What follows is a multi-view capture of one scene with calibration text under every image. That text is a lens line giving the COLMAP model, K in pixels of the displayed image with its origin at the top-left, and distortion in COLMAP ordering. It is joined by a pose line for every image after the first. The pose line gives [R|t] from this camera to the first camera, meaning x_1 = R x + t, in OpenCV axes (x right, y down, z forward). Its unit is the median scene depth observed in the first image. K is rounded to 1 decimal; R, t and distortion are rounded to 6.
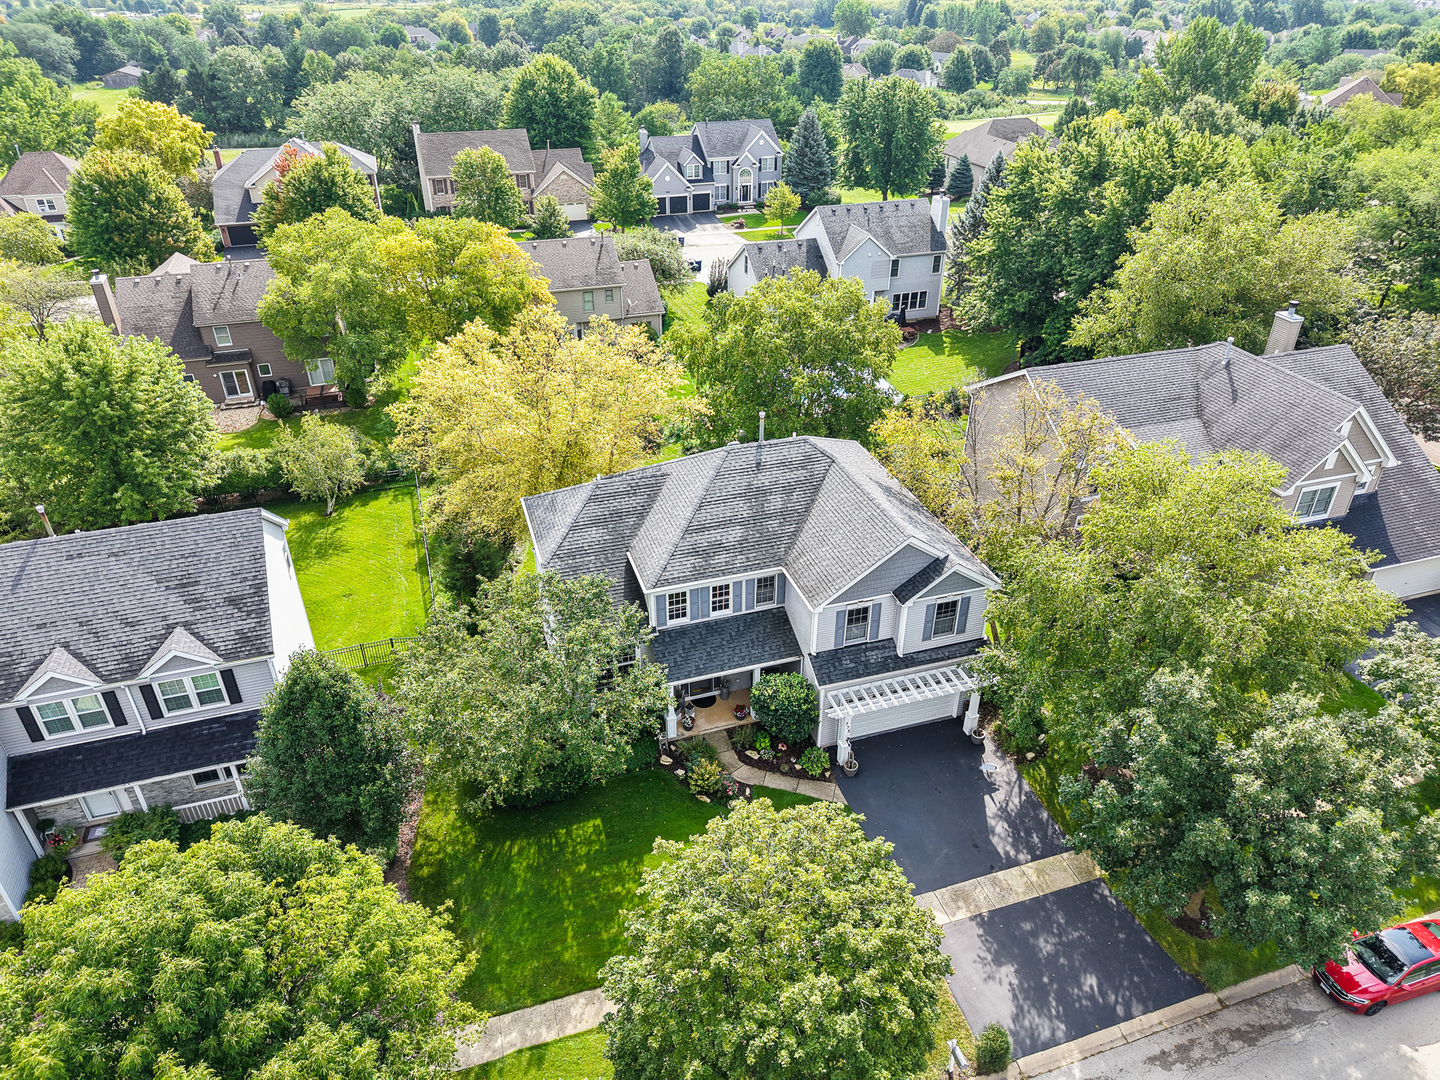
lens RADIAL K [[972.4, 0, 720.0], [0, 972.4, 540.0], [0, 0, 1]] dist [0.038988, -0.036590]
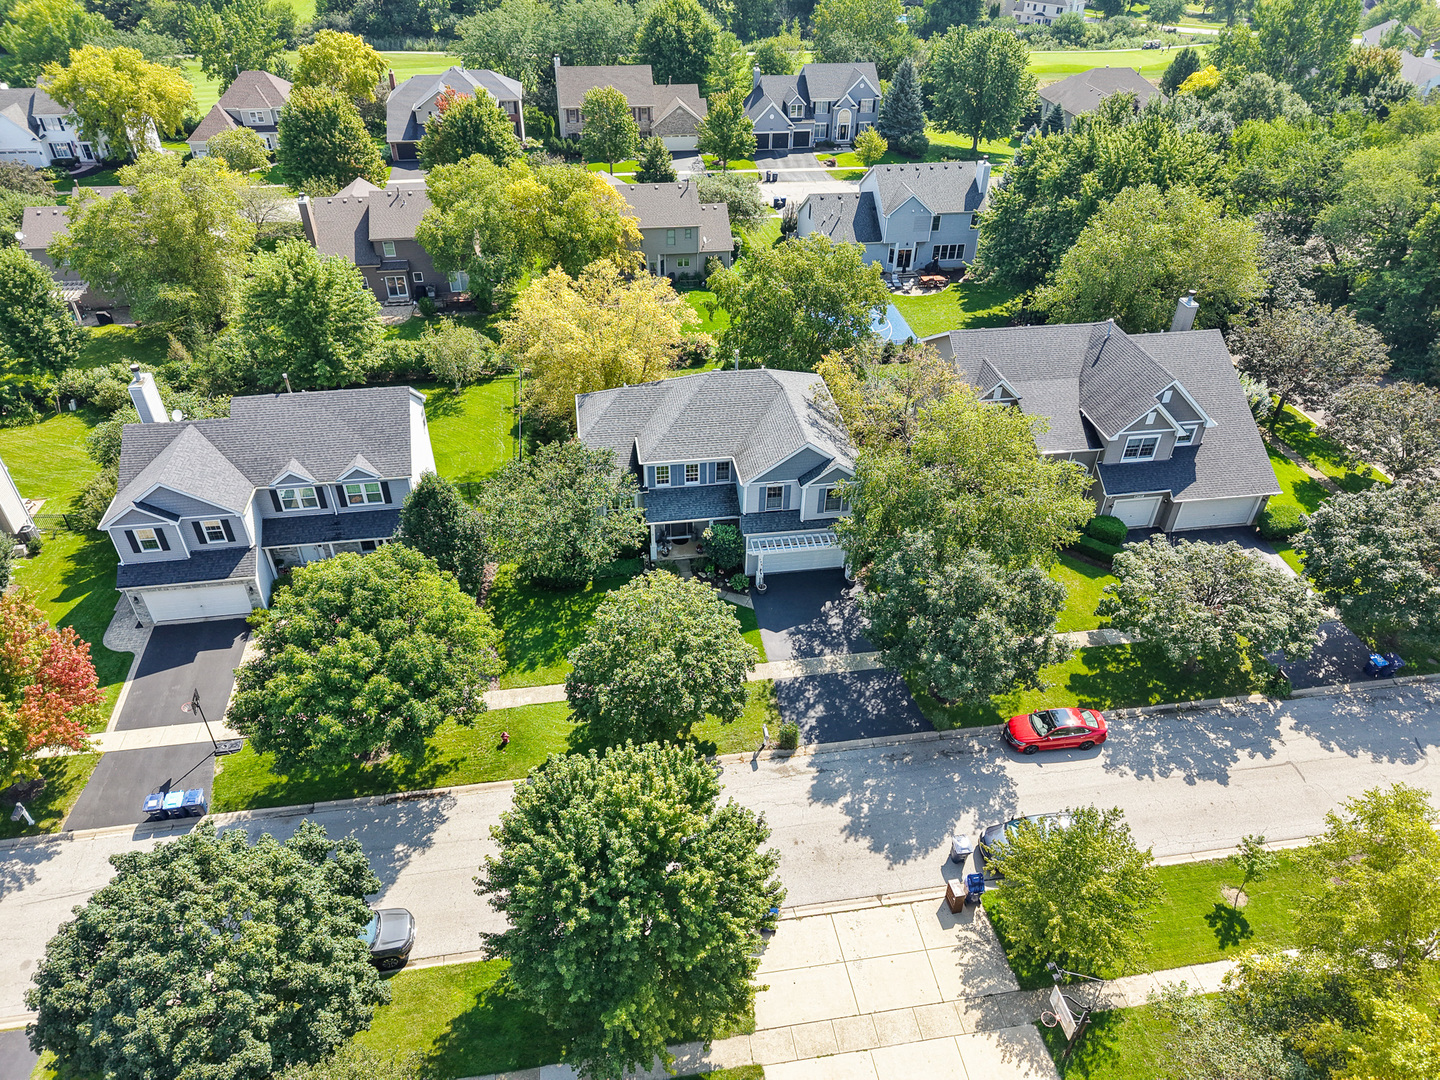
lens RADIAL K [[972.4, 0, 720.0], [0, 972.4, 540.0], [0, 0, 1]] dist [0.038988, -0.036590]
pose [[0.987345, 0.105297, -0.118584, 0.202461], [-0.093569, 0.990530, 0.100474, 0.006642], [0.128041, -0.088107, 0.987848, -0.435605]]
